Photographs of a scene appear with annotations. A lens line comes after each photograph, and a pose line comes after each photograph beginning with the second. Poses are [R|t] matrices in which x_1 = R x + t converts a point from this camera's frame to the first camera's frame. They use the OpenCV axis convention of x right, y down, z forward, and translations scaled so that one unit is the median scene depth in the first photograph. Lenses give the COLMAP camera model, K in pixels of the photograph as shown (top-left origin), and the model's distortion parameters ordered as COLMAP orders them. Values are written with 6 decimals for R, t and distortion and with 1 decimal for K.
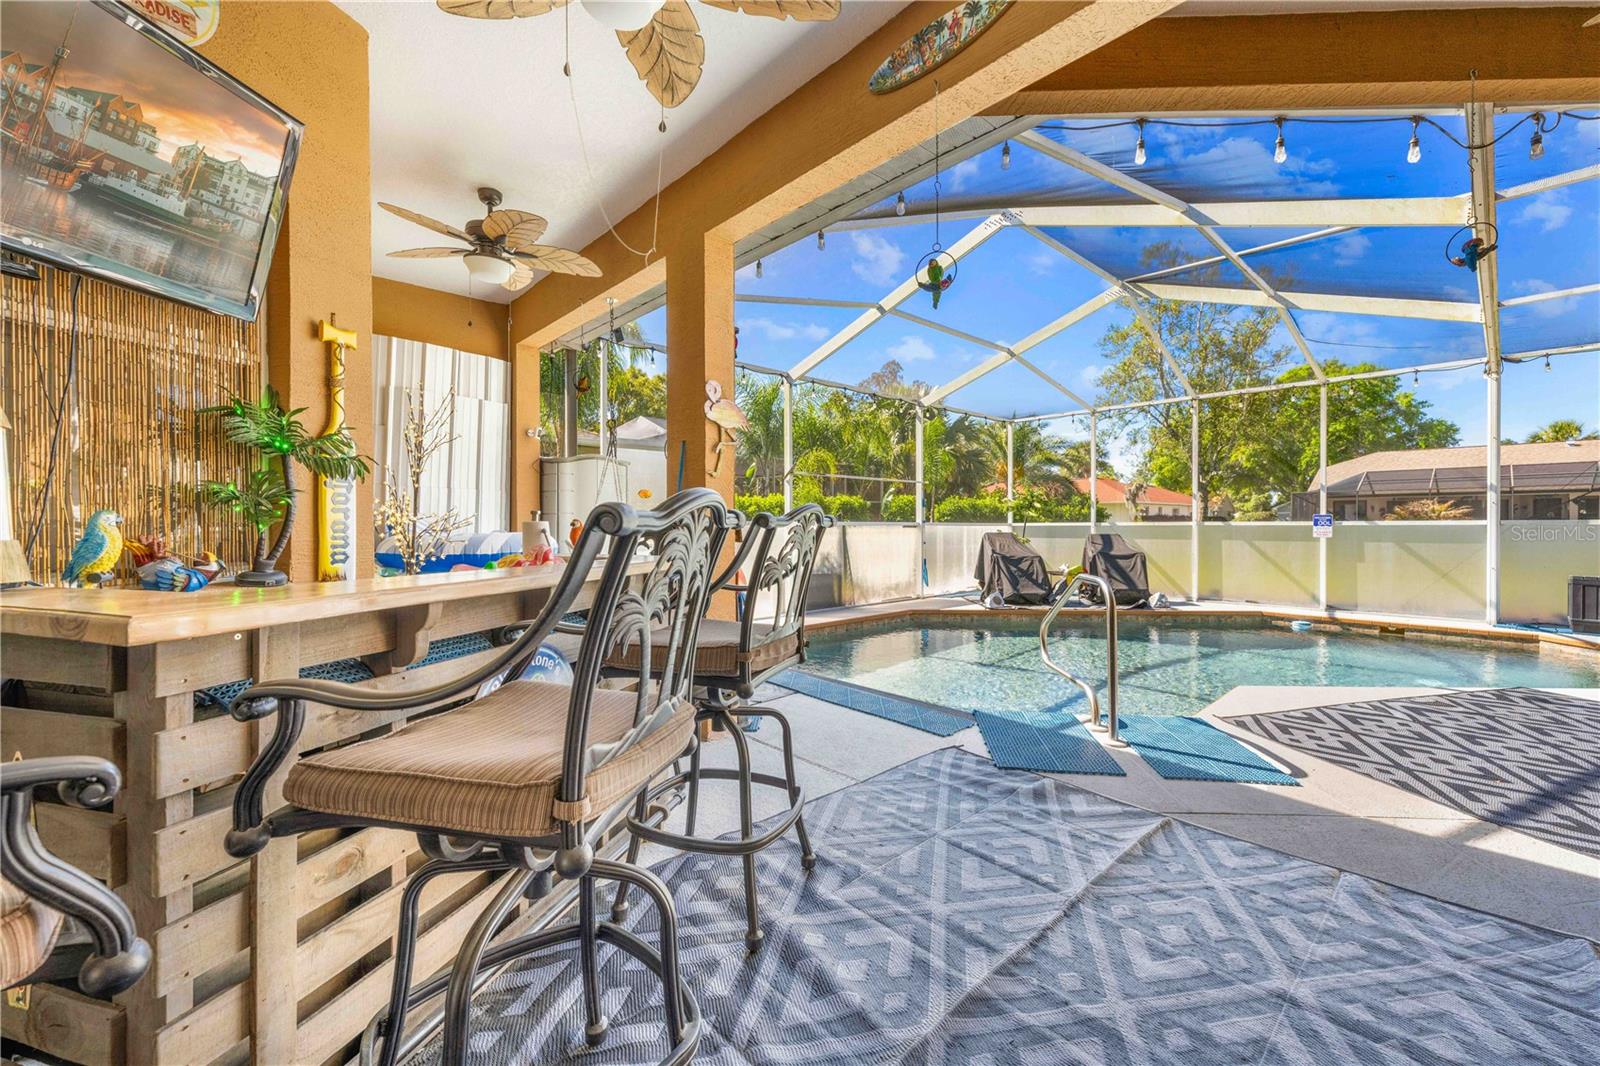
lens RADIAL K [[641.9, 0, 801.0], [0, 641.9, 528.3], [0, 0, 1]] dist [0.001379, 0.000413]
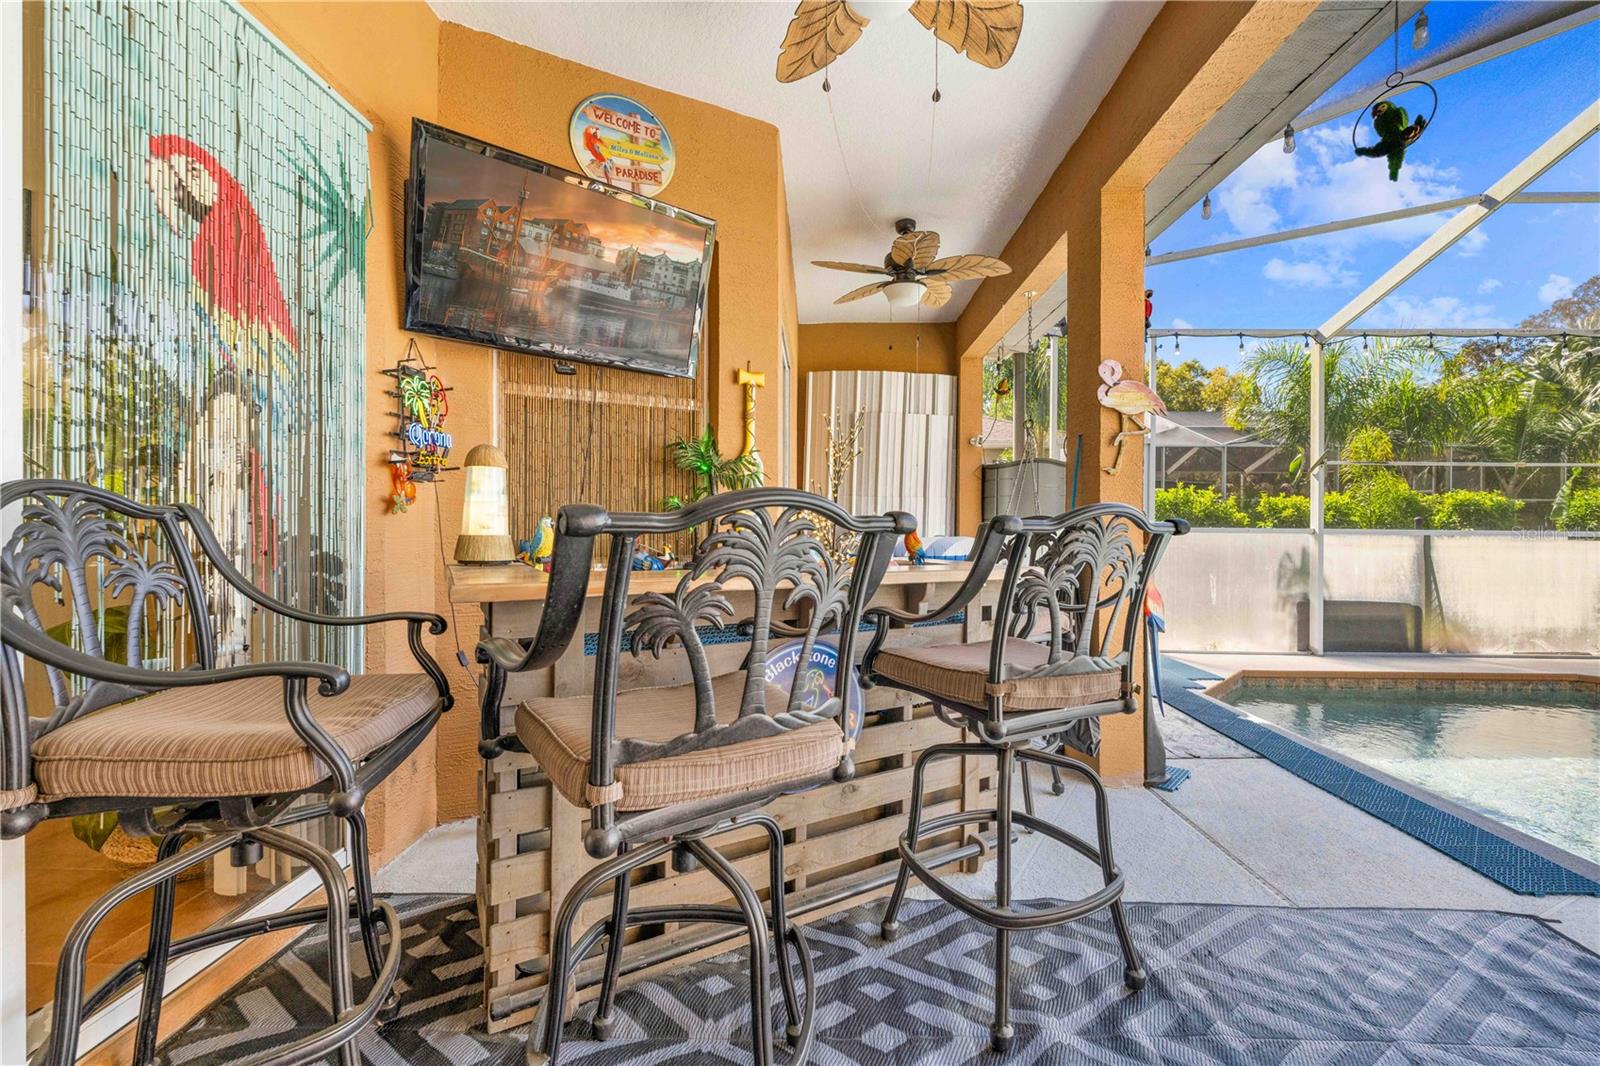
lens RADIAL K [[637.6, 0, 798.4], [0, 637.6, 531.2], [0, 0, 1]] dist [0.001324, 0.000183]
pose [[0.720476, 0.008832, -0.693424, 0.127015], [-0.012431, 0.999923, -0.000179, -0.000338], [0.693369, 0.008749, 0.720530, 0.096295]]
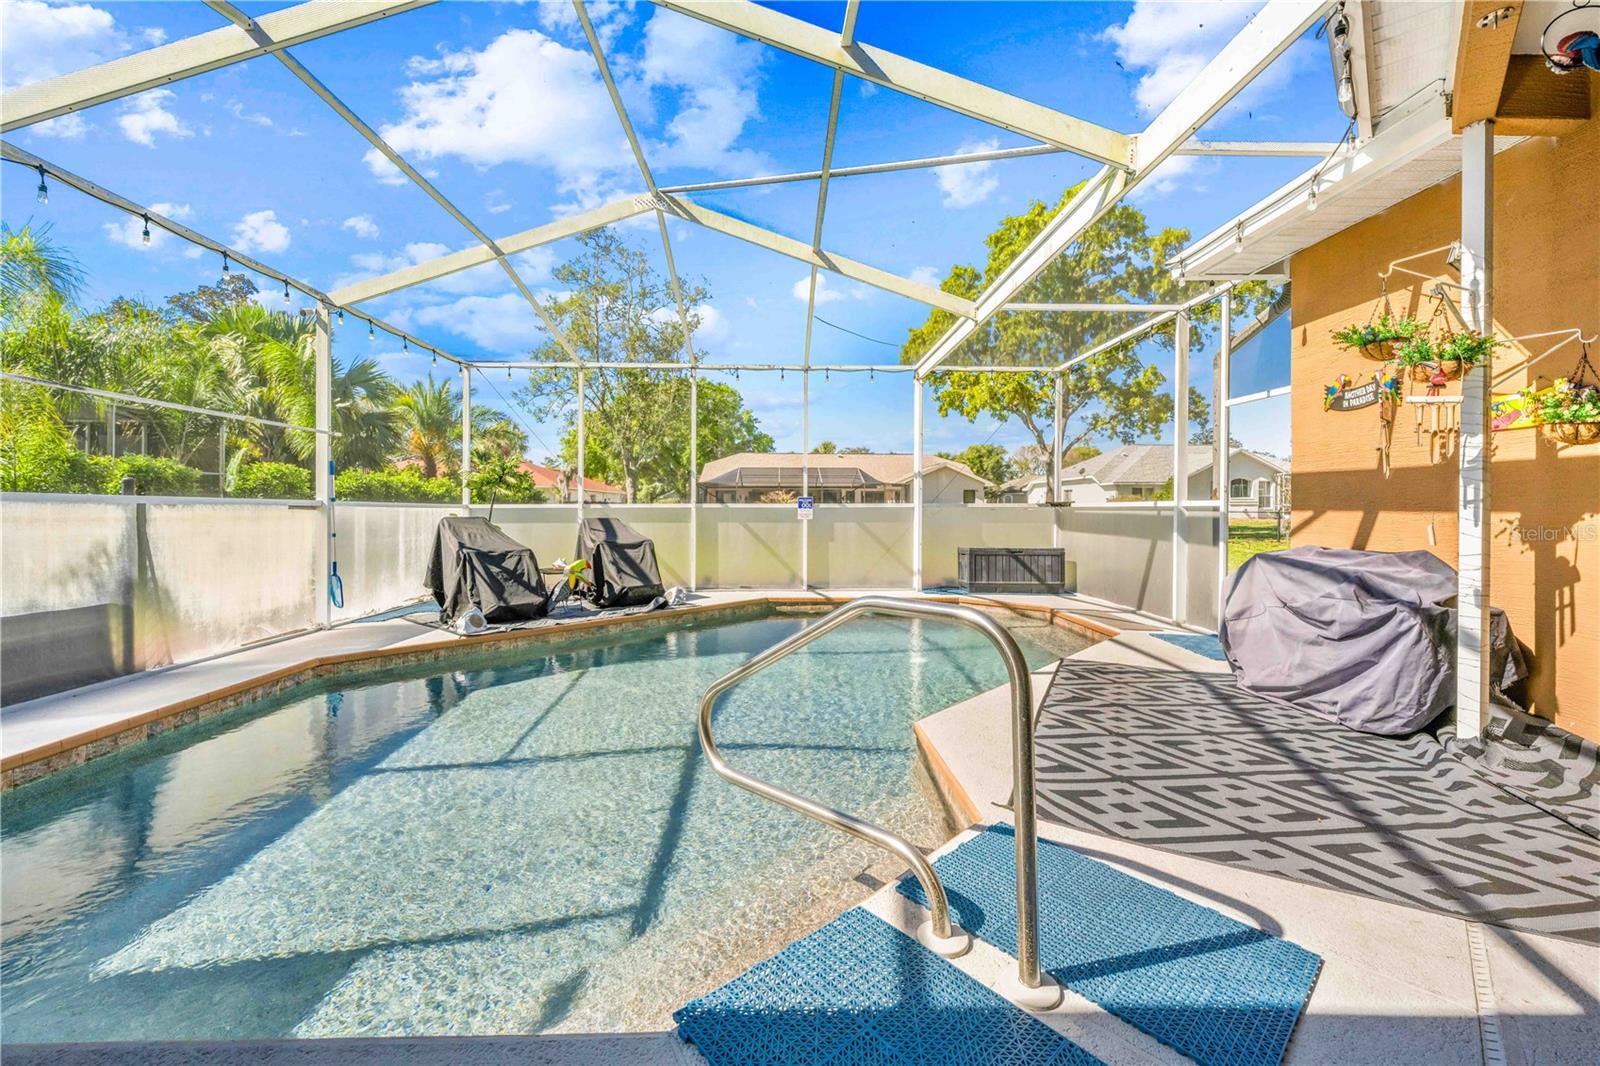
lens RADIAL K [[646.7, 0, 803.5], [0, 646.7, 508.2], [0, 0, 1]] dist [-0.000016, -0.000212]
pose [[0.646846, 0.004454, 0.762608, 0.042900], [0.002526, 0.999965, -0.007983, 0.009537], [-0.762616, 0.007090, 0.646812, 0.696441]]
